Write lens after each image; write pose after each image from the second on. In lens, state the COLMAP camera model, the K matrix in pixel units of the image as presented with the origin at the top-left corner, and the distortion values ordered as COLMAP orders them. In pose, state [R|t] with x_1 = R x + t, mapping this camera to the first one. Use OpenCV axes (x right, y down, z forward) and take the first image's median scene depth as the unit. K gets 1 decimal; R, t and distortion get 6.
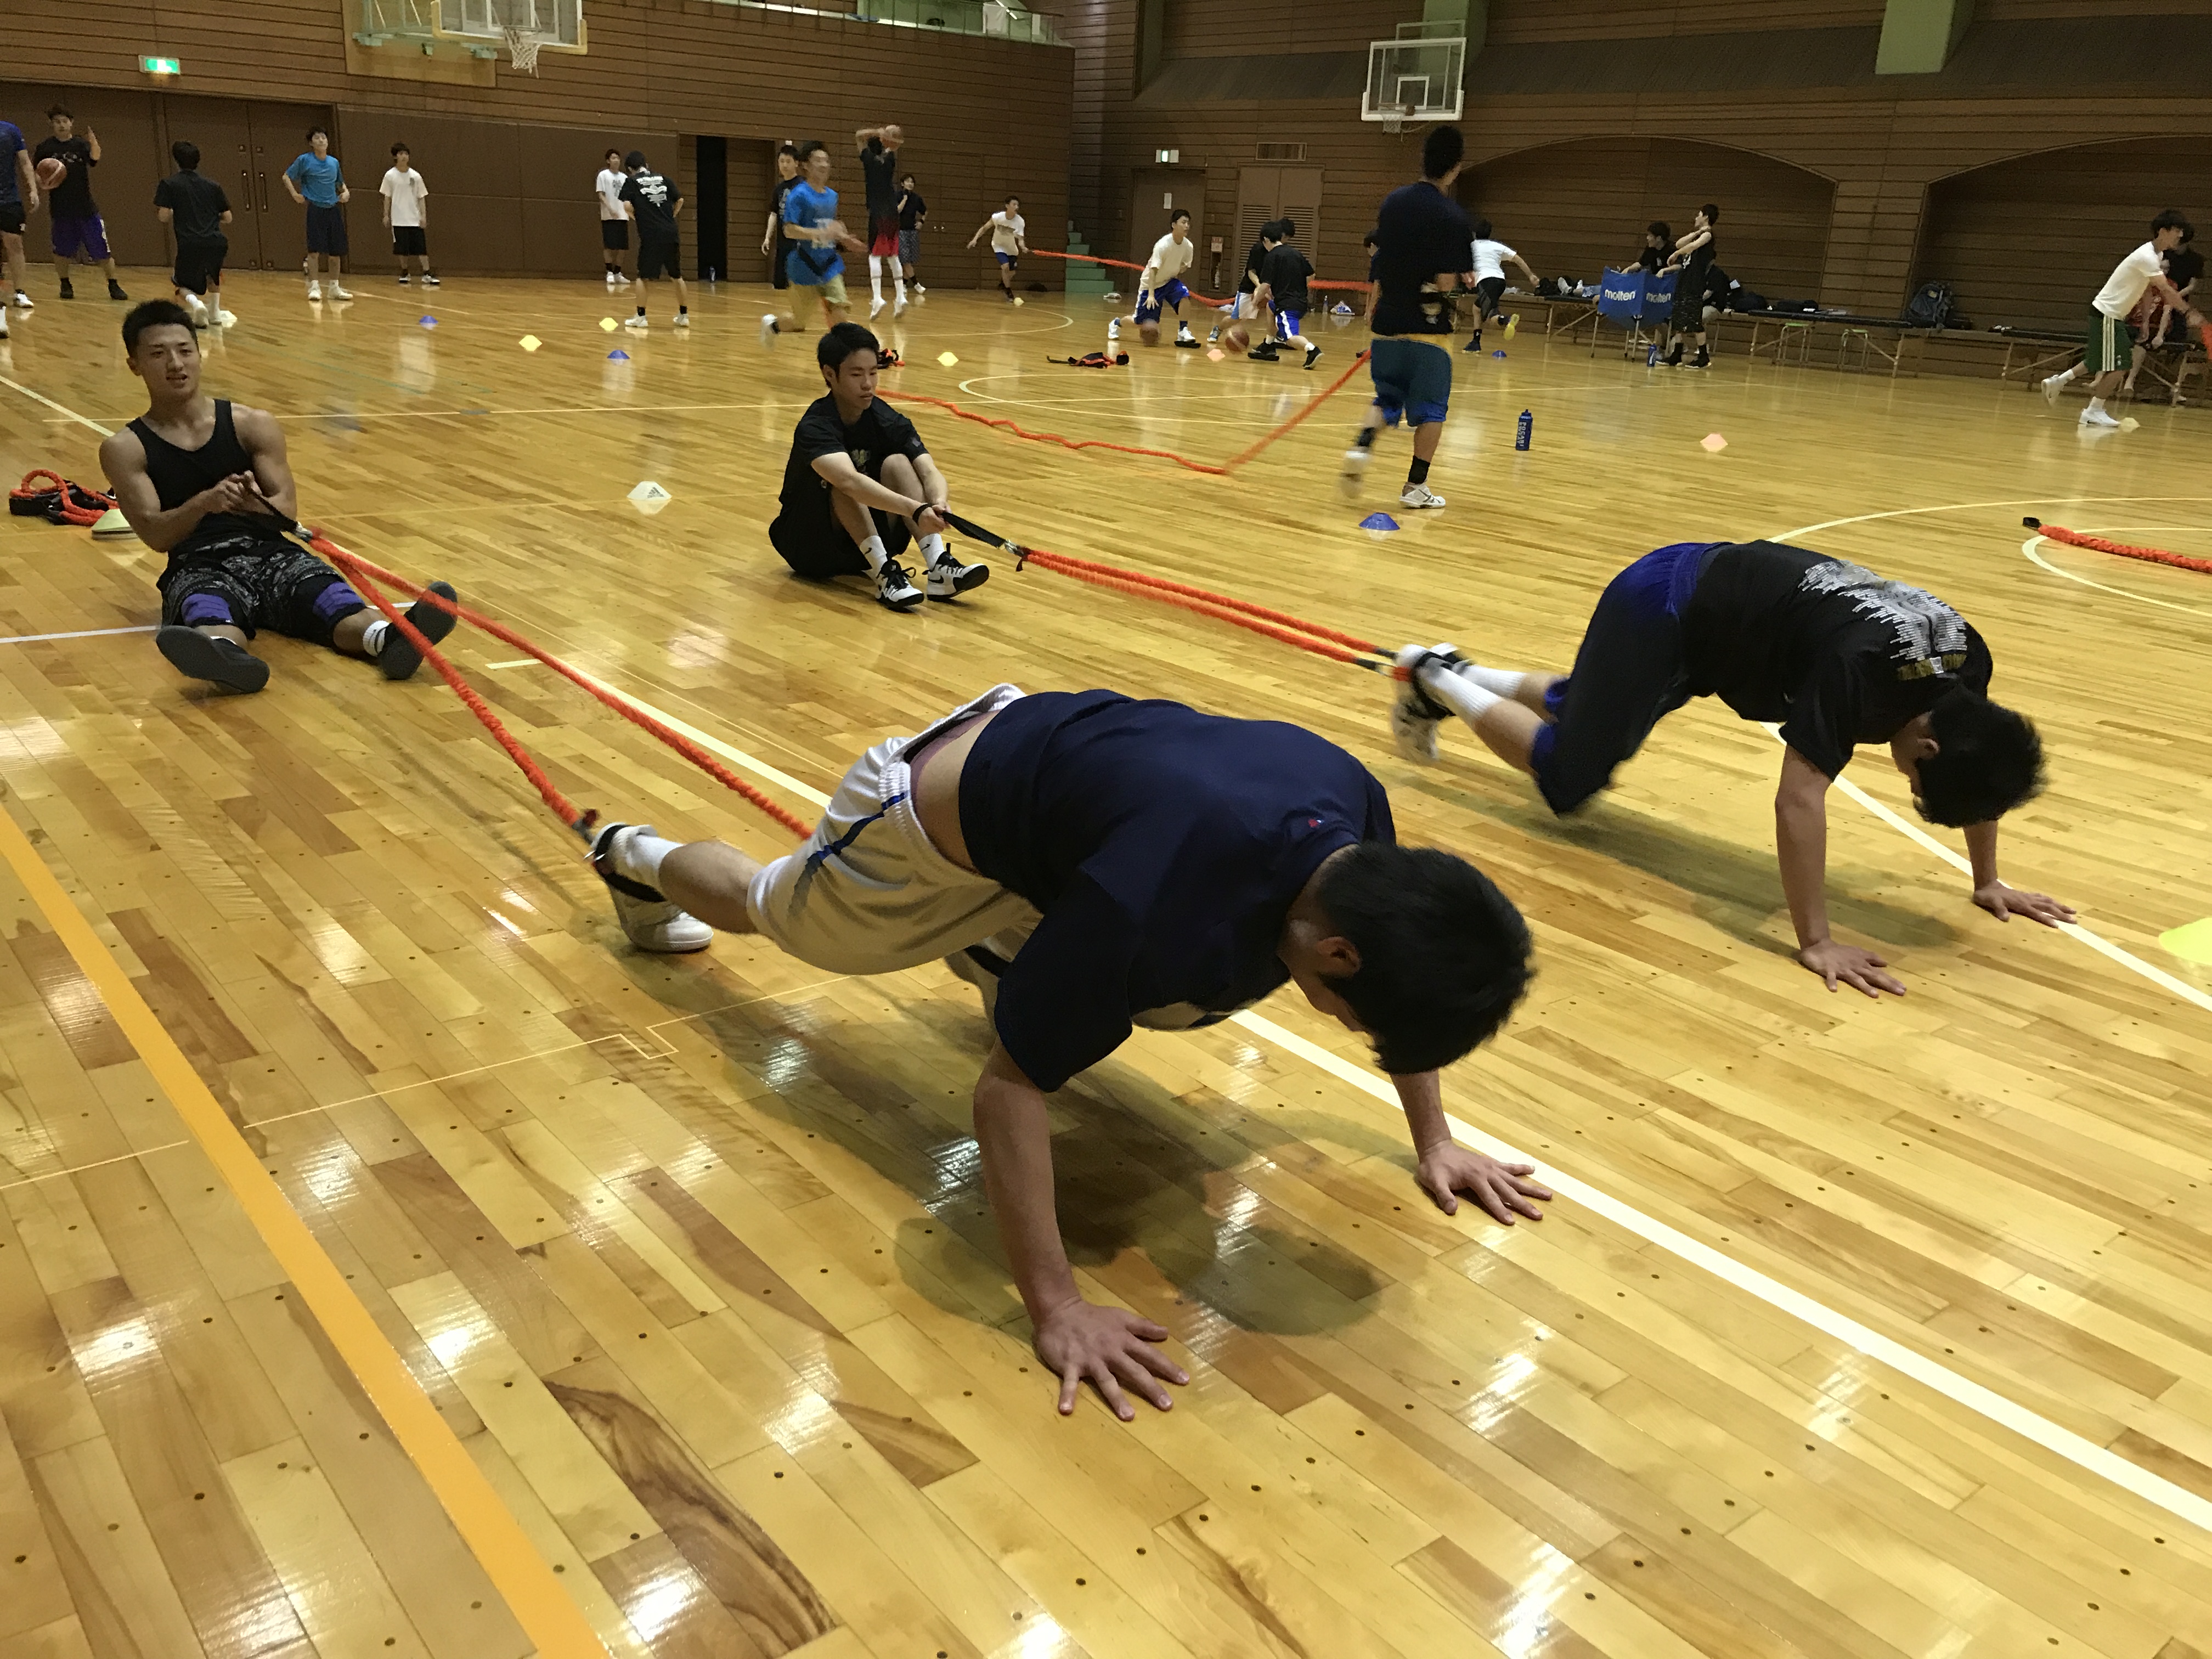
lens RADIAL K [[1812.8, 0, 1106.0], [0, 1812.8, 829.5], [0, 0, 1]] dist [-0.031297, 0.098433]
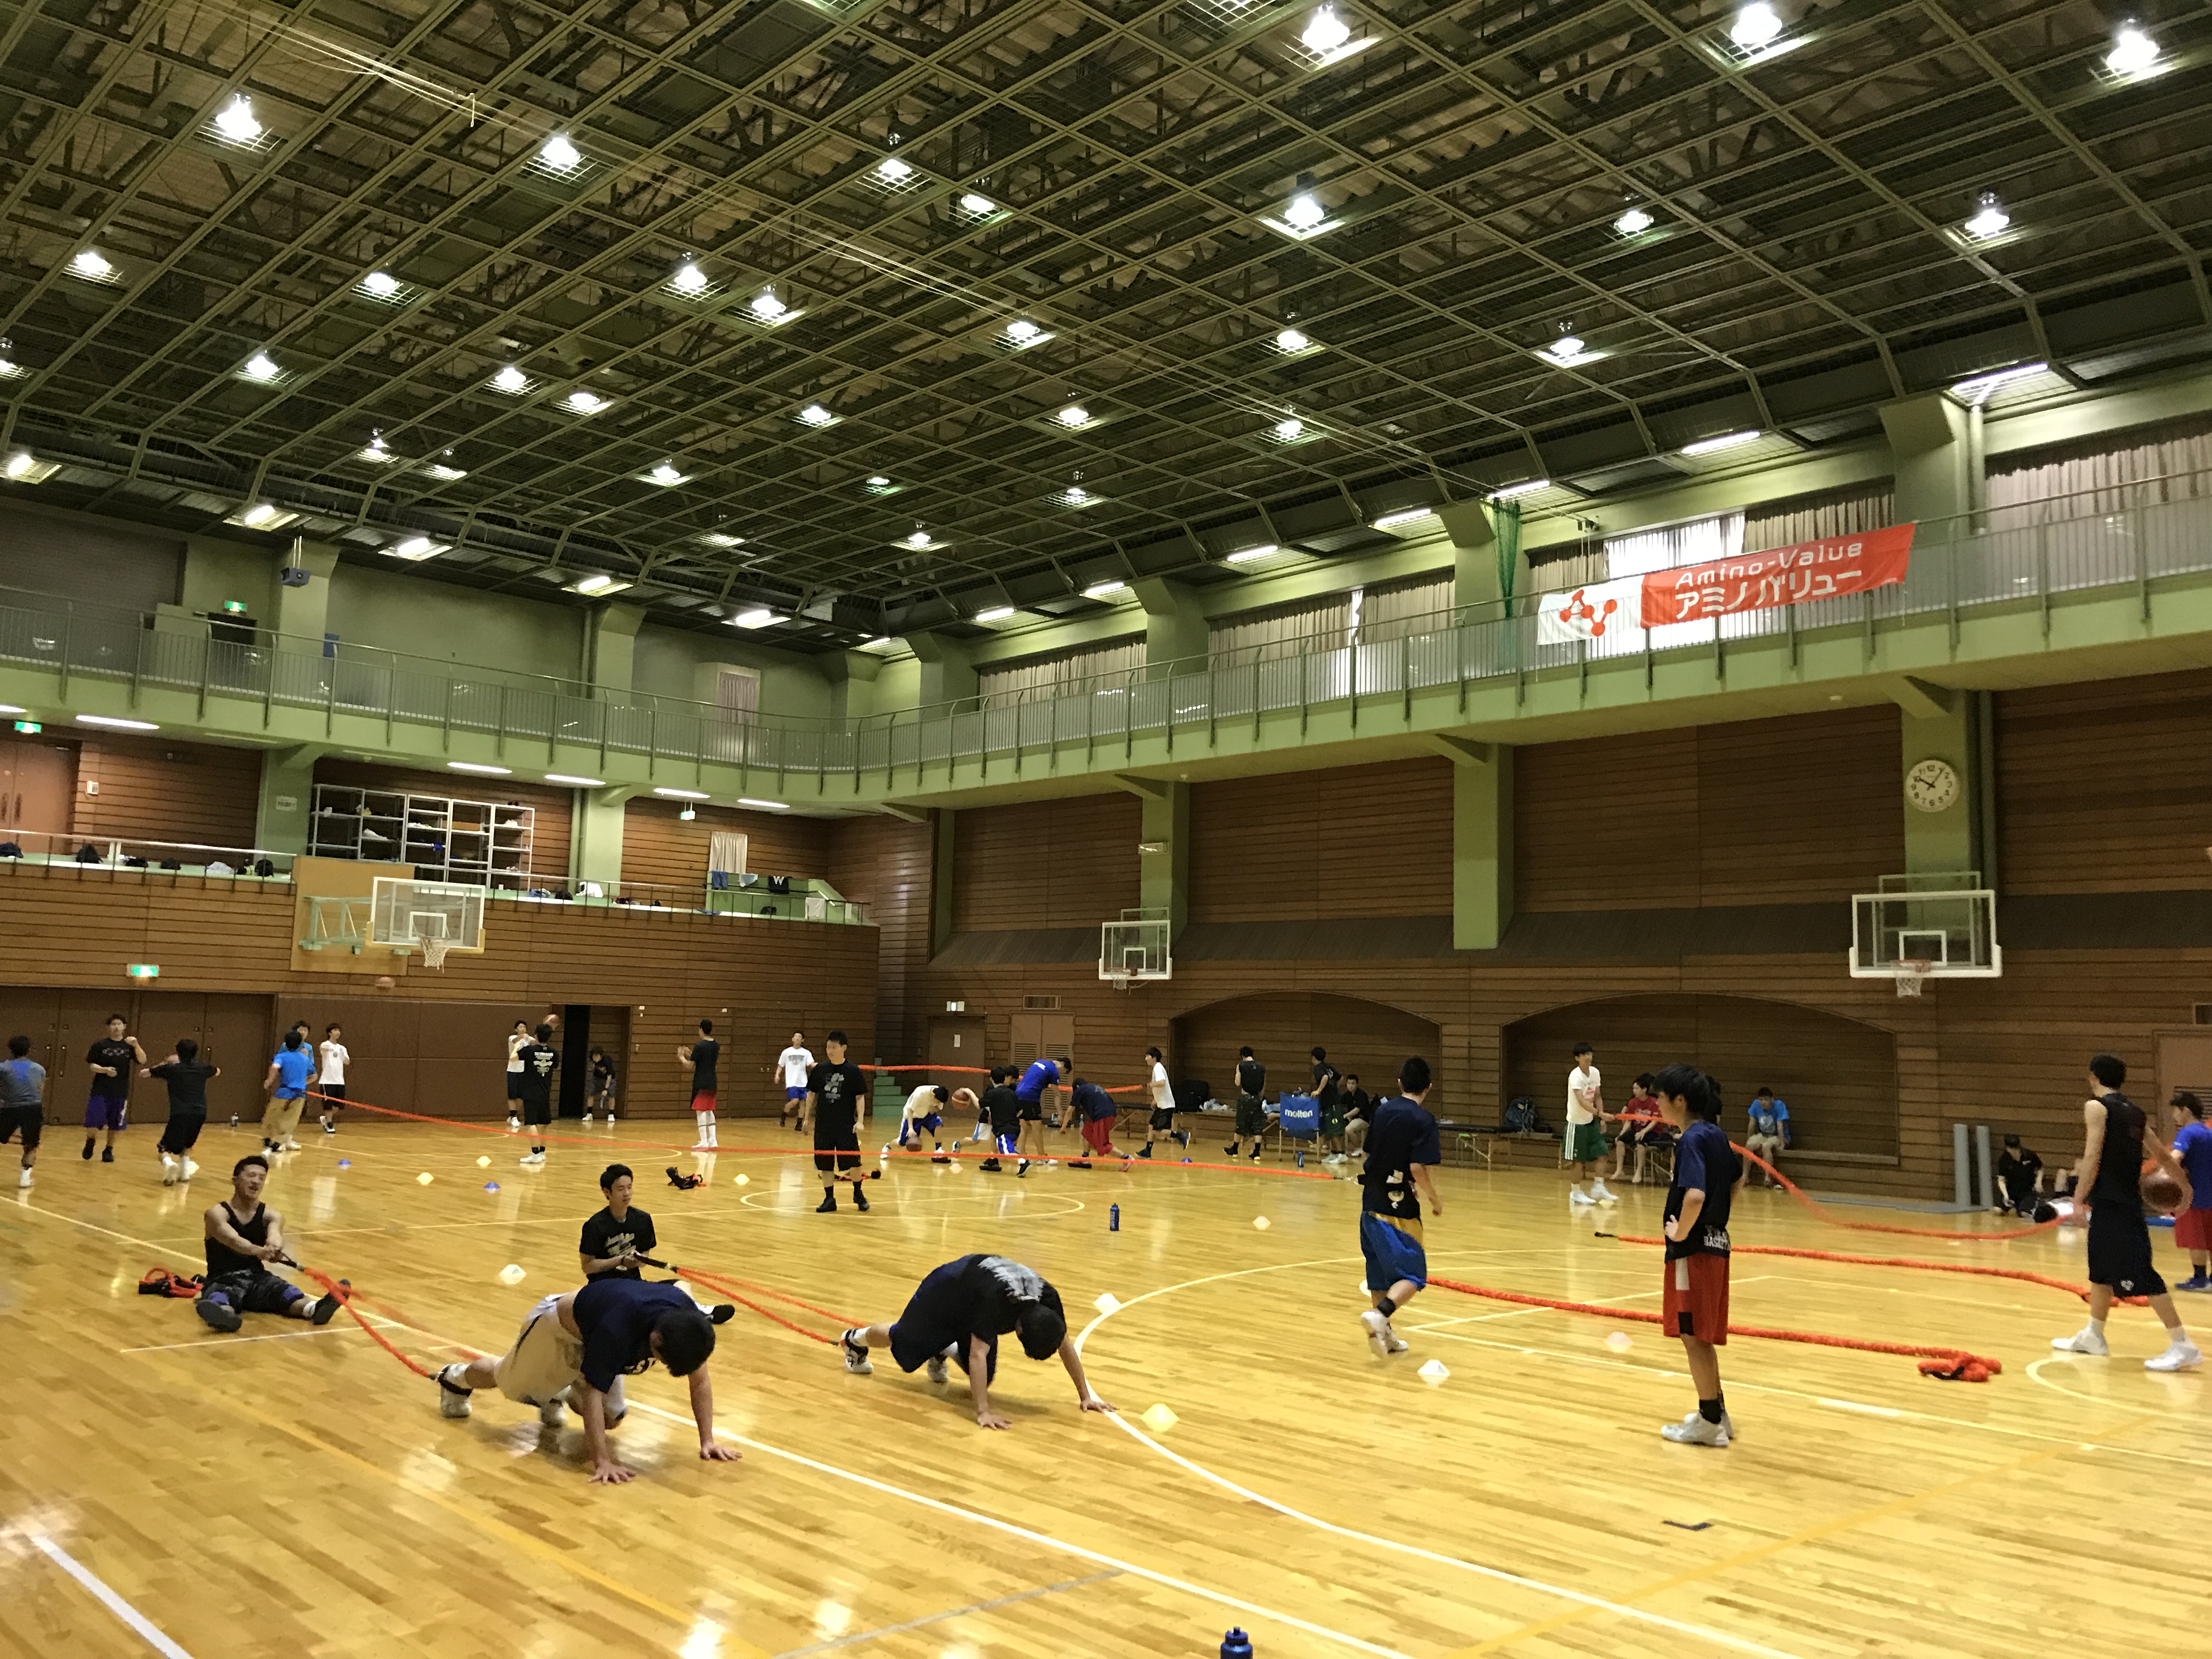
lens RADIAL K [[1819.4, 0, 1034.0], [0, 1819.4, 826.2], [0, 0, 1]] dist [0.109627, -0.287119]
pose [[0.998960, -0.022730, 0.039524, 0.060543], [0.037343, 0.905245, -0.423245, 0.063382], [-0.026159, 0.424281, 0.905153, -0.257046]]
